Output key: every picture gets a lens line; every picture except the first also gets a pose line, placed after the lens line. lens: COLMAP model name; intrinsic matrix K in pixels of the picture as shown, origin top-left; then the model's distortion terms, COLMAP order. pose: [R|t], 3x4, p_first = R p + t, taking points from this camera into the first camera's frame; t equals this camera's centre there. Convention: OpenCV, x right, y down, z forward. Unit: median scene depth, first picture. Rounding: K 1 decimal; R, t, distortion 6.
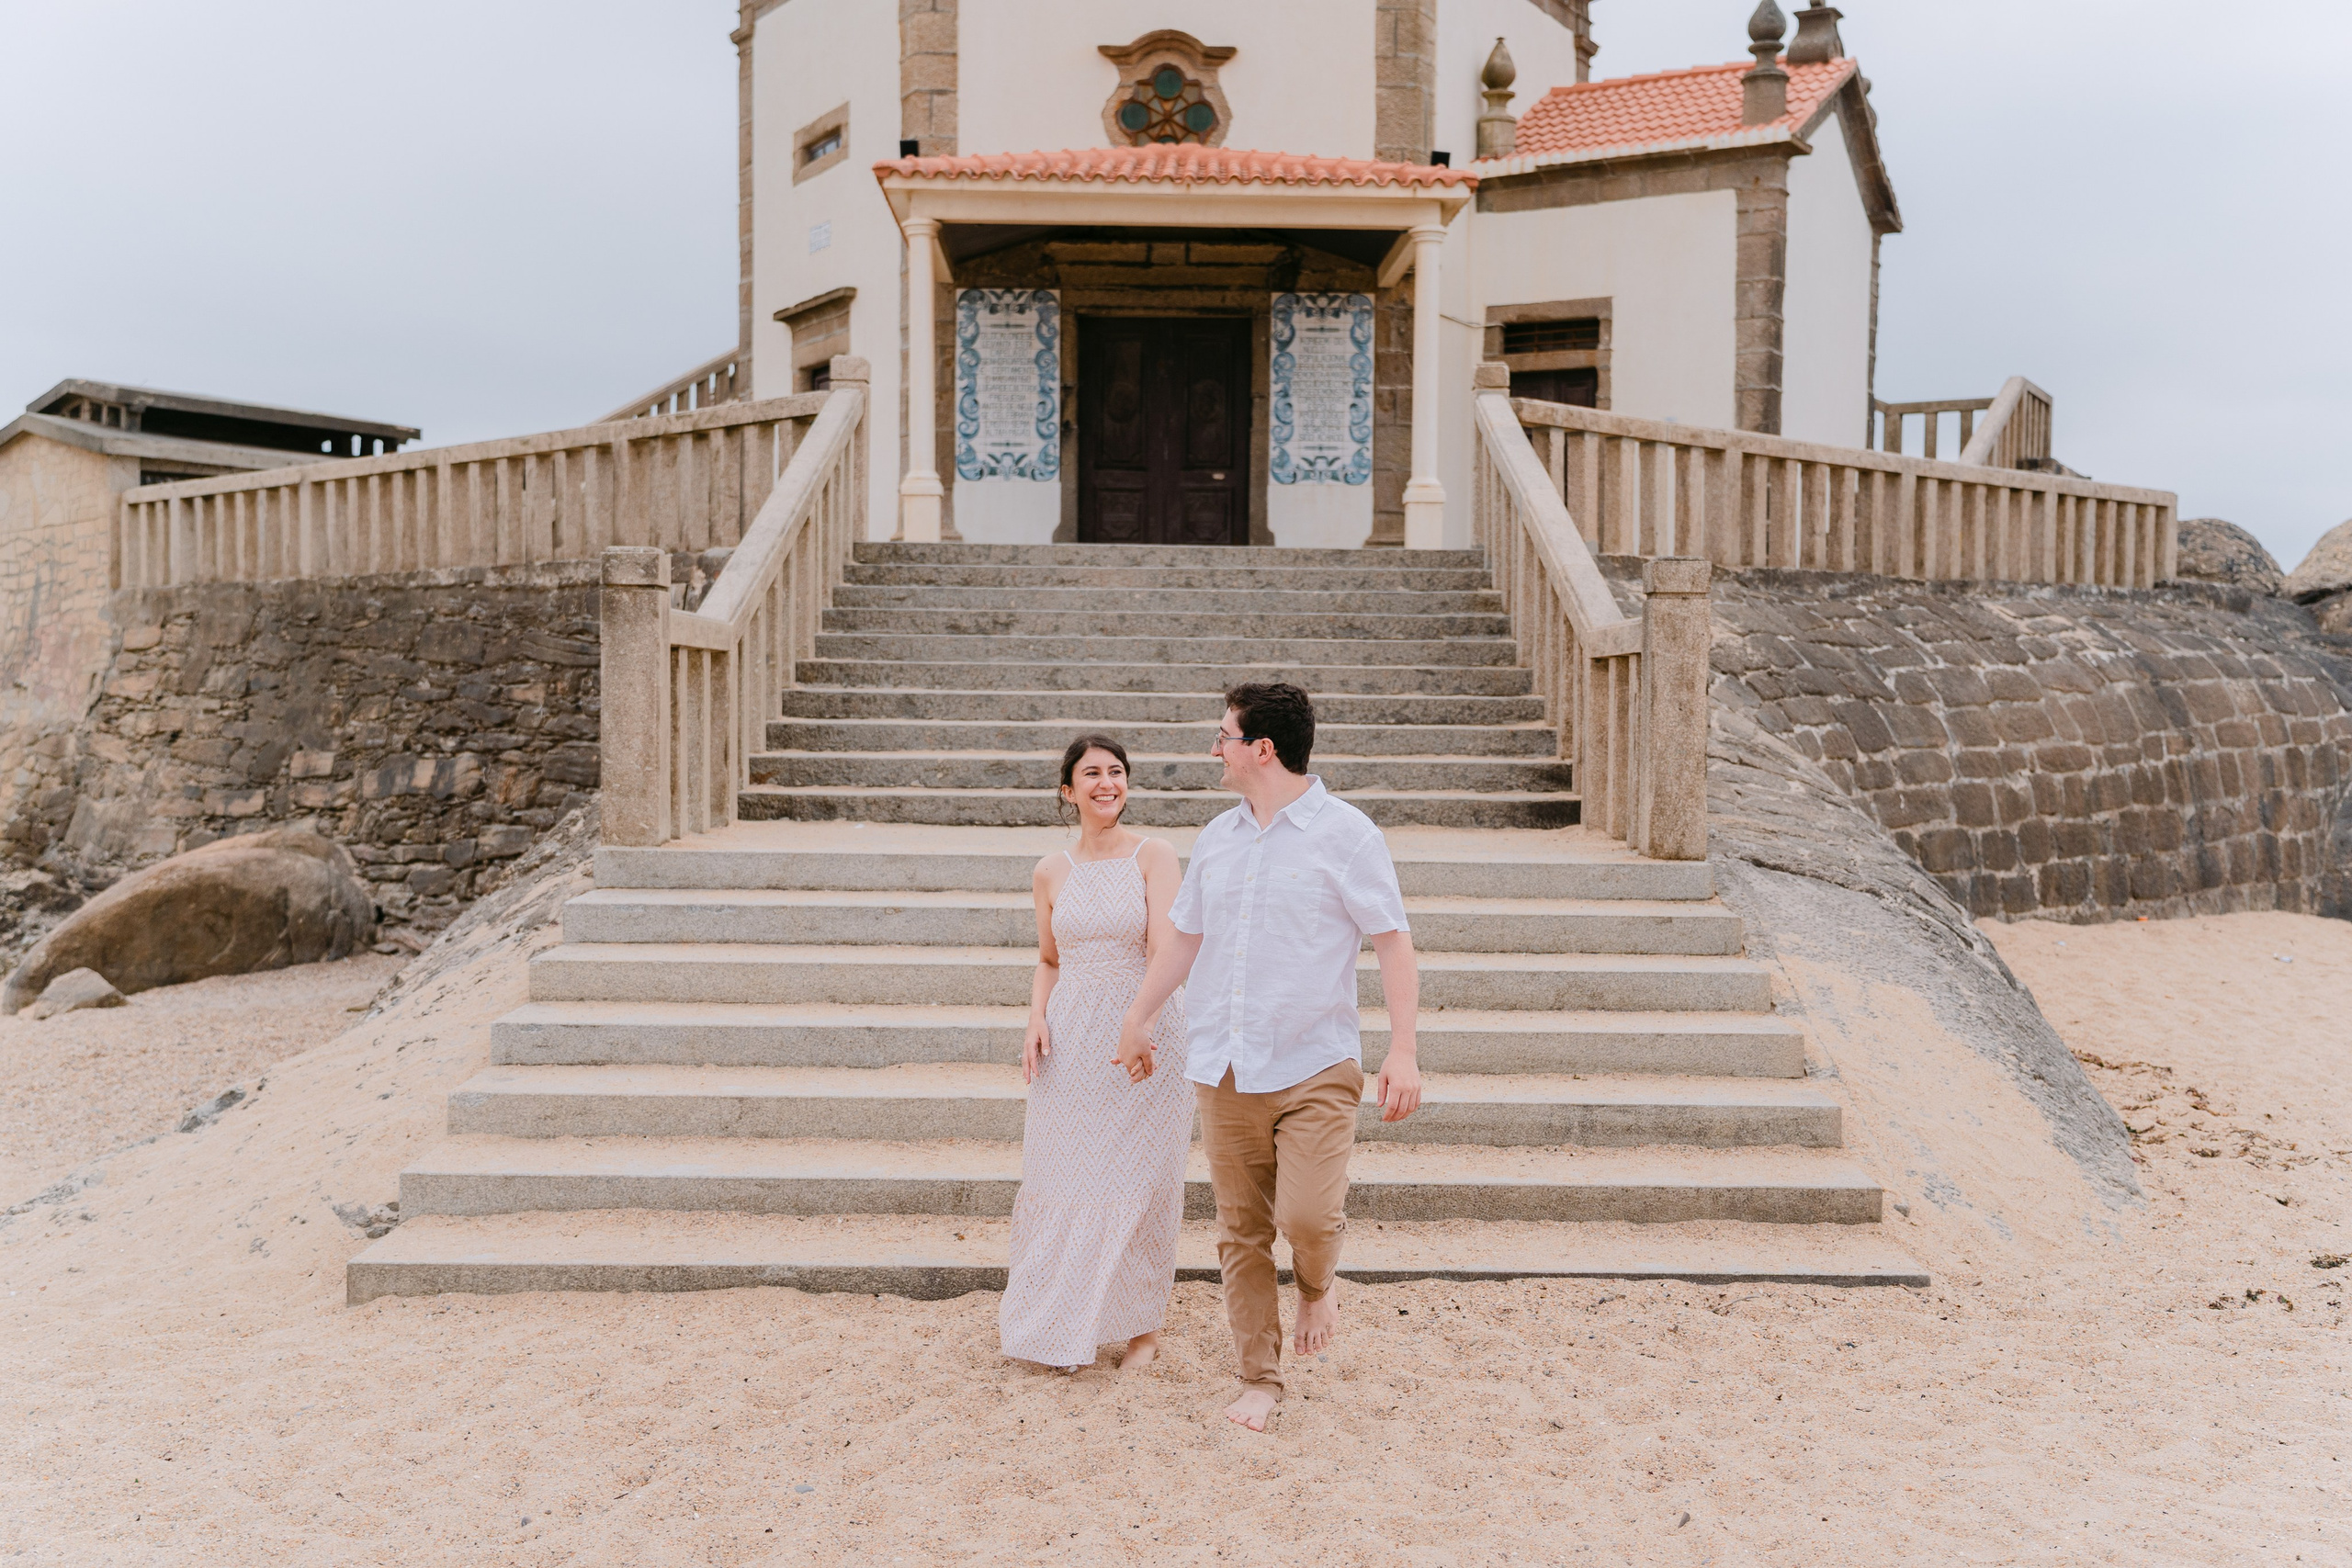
lens RADIAL K [[2348.8, 0, 1176.2], [0, 2348.8, 787.7], [0, 0, 1]] dist [0.006441, 0.000000]
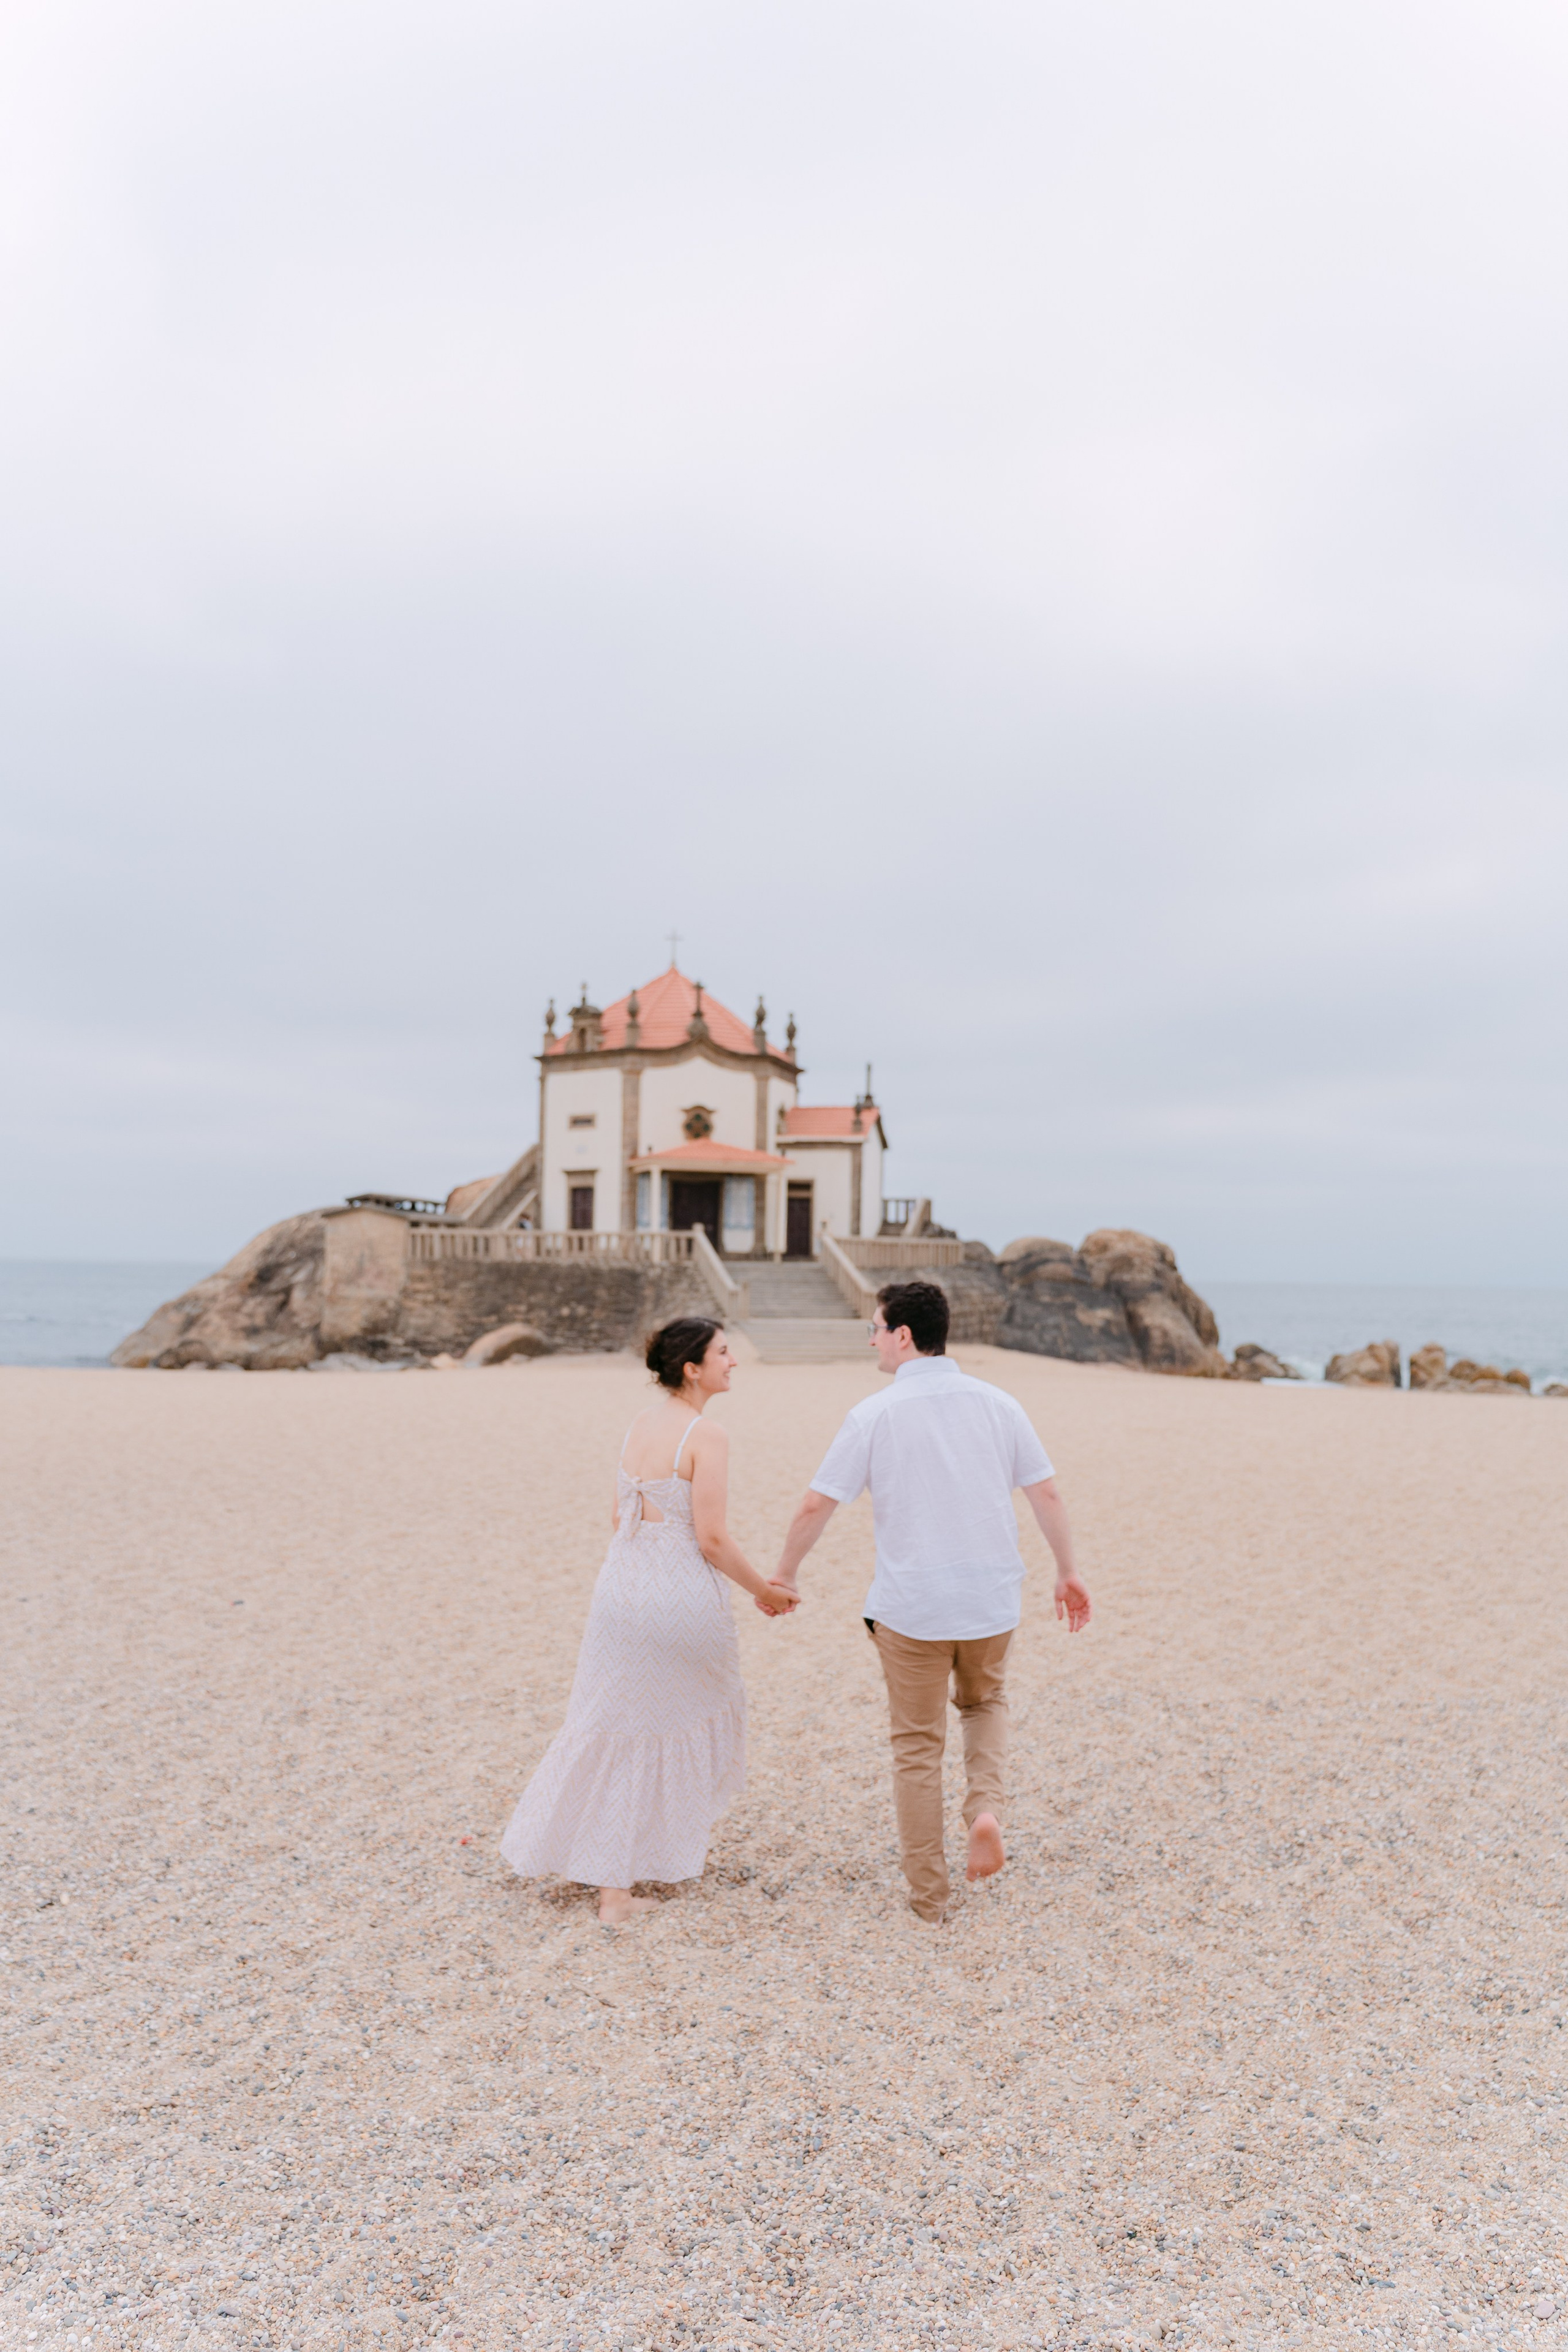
lens RADIAL K [[1883.7, 0, 779.8], [0, 1883.7, 1151.3], [0, 0, 1]] dist [-0.006454, 0.010546]
pose [[0.963452, 0.026368, 0.266582, -0.644344], [-0.000815, 0.995428, -0.095515, 0.023037], [-0.267881, 0.091807, 0.959068, -1.767197]]
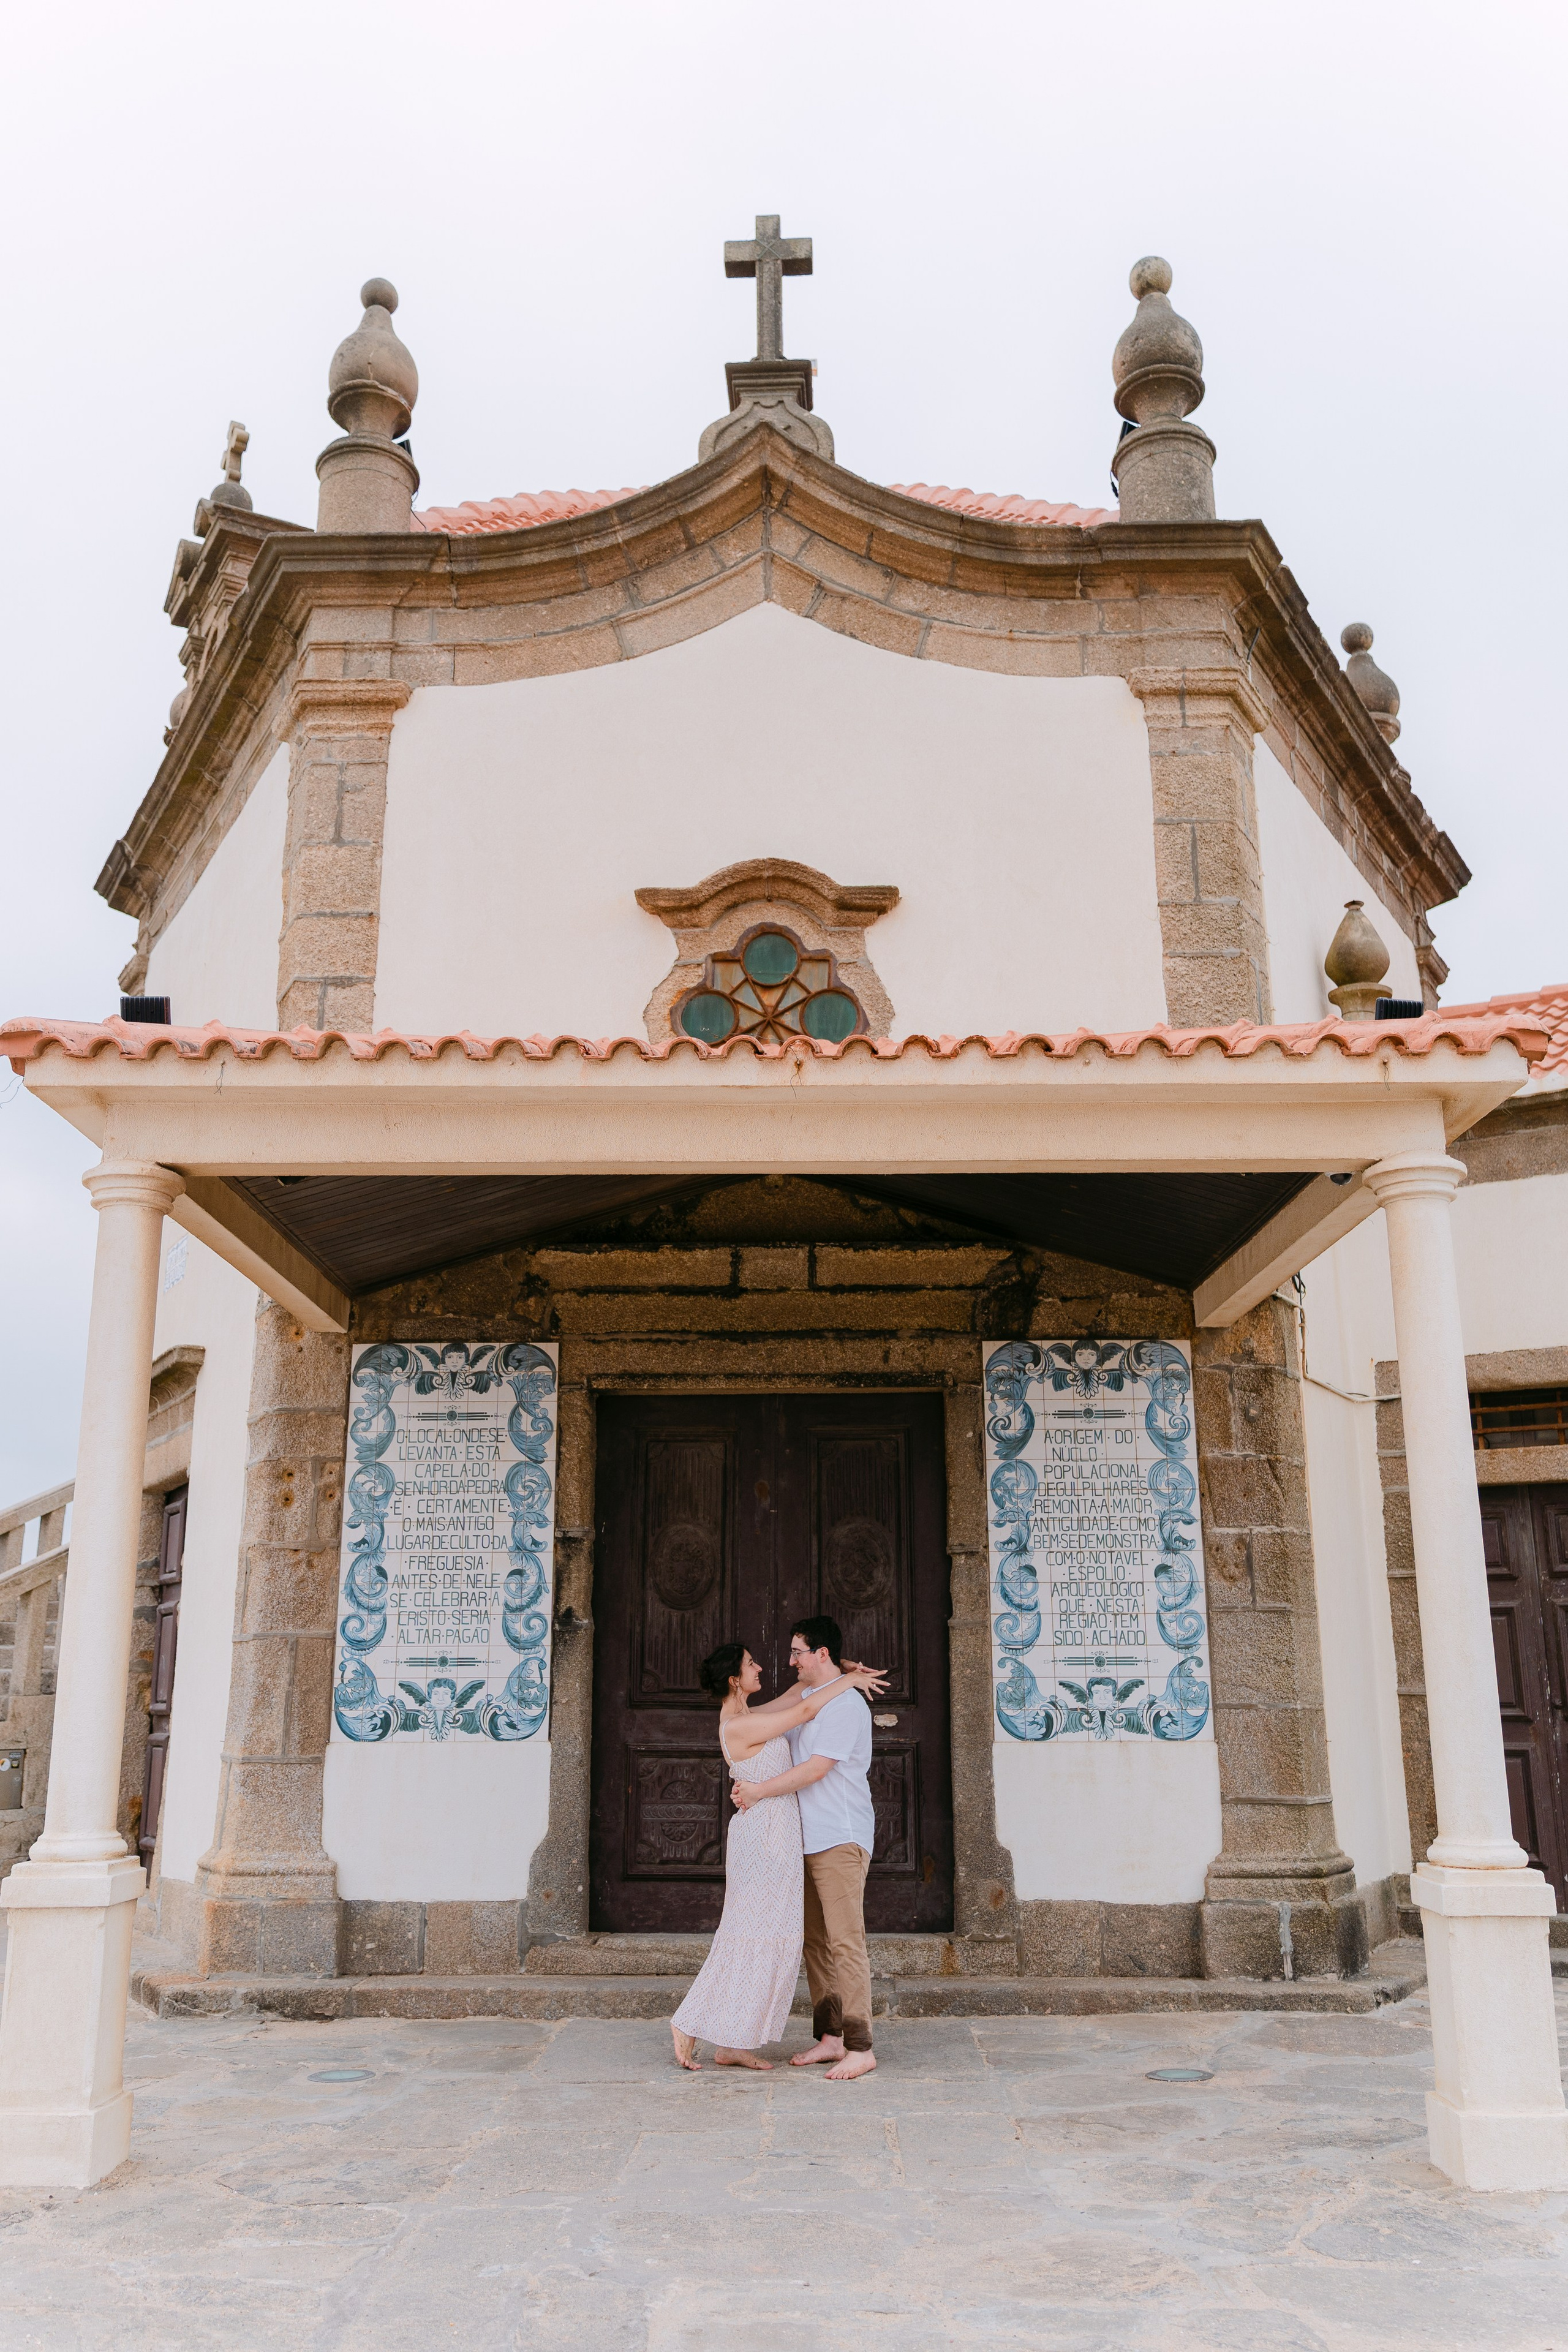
lens RADIAL K [[1883.7, 0, 785.1], [0, 1883.7, 1180.8], [0, 0, 1]] dist [-0.006454, 0.010546]
pose [[0.999652, -0.017825, -0.019440, 0.007175], [0.011175, 0.953882, -0.299973, -0.124662], [0.023890, 0.299651, 0.953750, 0.611185]]
